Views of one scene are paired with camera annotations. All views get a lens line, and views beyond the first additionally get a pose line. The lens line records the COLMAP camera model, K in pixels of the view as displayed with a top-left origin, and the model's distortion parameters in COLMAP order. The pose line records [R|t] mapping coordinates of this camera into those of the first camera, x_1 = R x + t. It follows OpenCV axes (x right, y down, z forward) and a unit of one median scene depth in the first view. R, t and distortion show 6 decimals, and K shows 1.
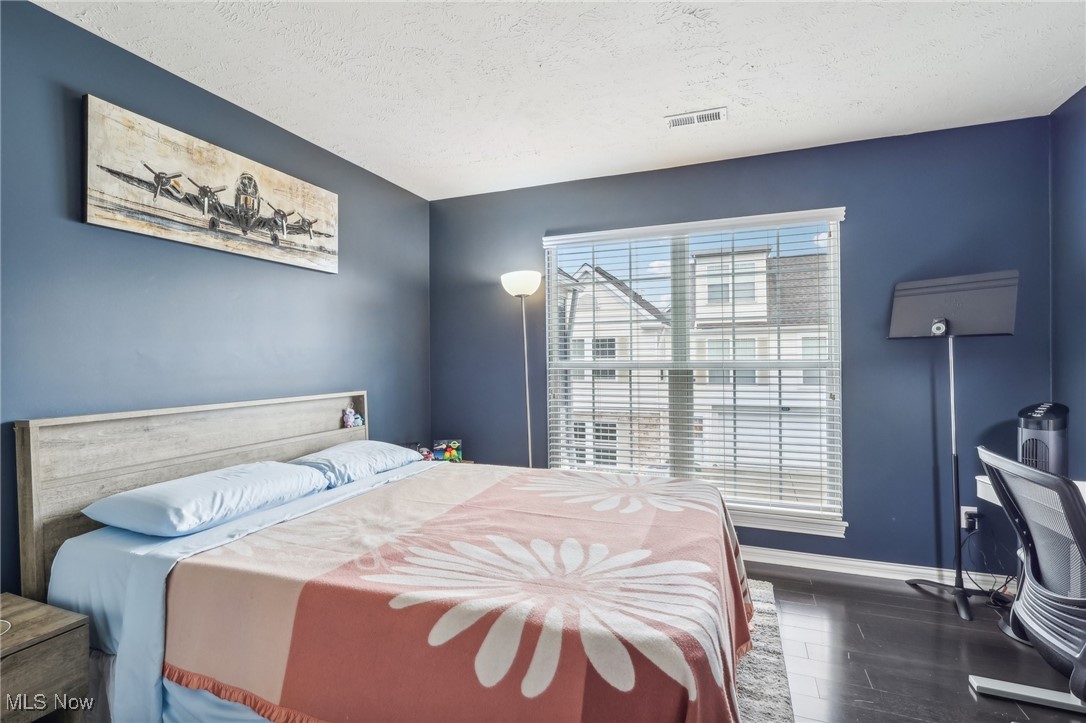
lens RADIAL K [[516.7, 0, 546.4], [0, 516.7, 354.8], [0, 0, 1]] dist [0.007403, 0.001609]
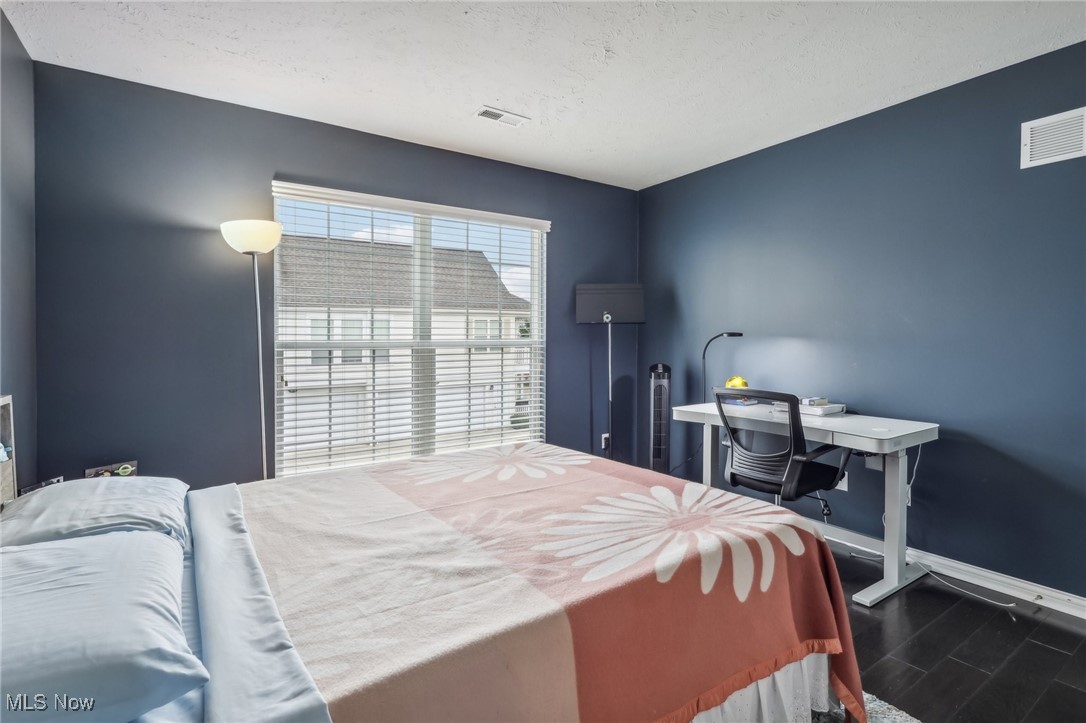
lens RADIAL K [[516.7, 0, 542.2], [0, 516.7, 357.0], [0, 0, 1]] dist [0.007403, 0.001609]
pose [[0.575626, -0.026403, 0.817287, -0.673030], [-0.005896, 0.999319, 0.036436, 0.011512], [-0.817692, -0.025792, 0.575078, 0.344082]]
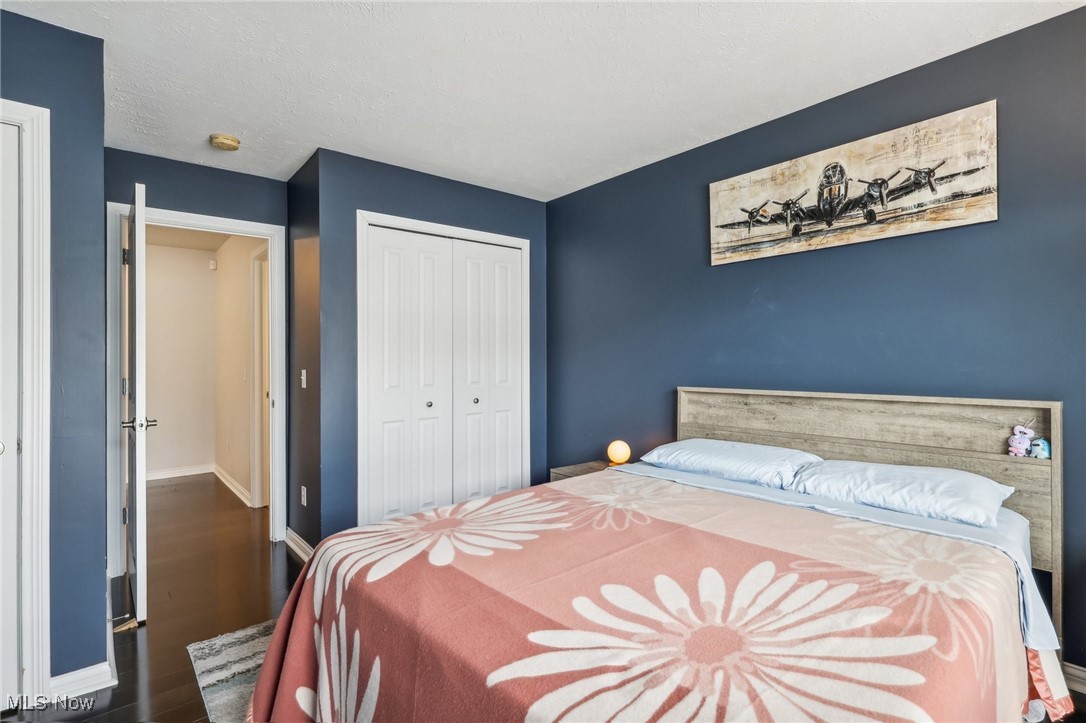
lens RADIAL K [[516.7, 0, 545.3], [0, 516.7, 360.2], [0, 0, 1]] dist [0.007403, 0.001609]
pose [[-0.471833, 0.023291, -0.881380, 0.631852], [0.028078, 0.999541, 0.011383, -0.000995], [0.881241, -0.019377, -0.472270, 1.100374]]
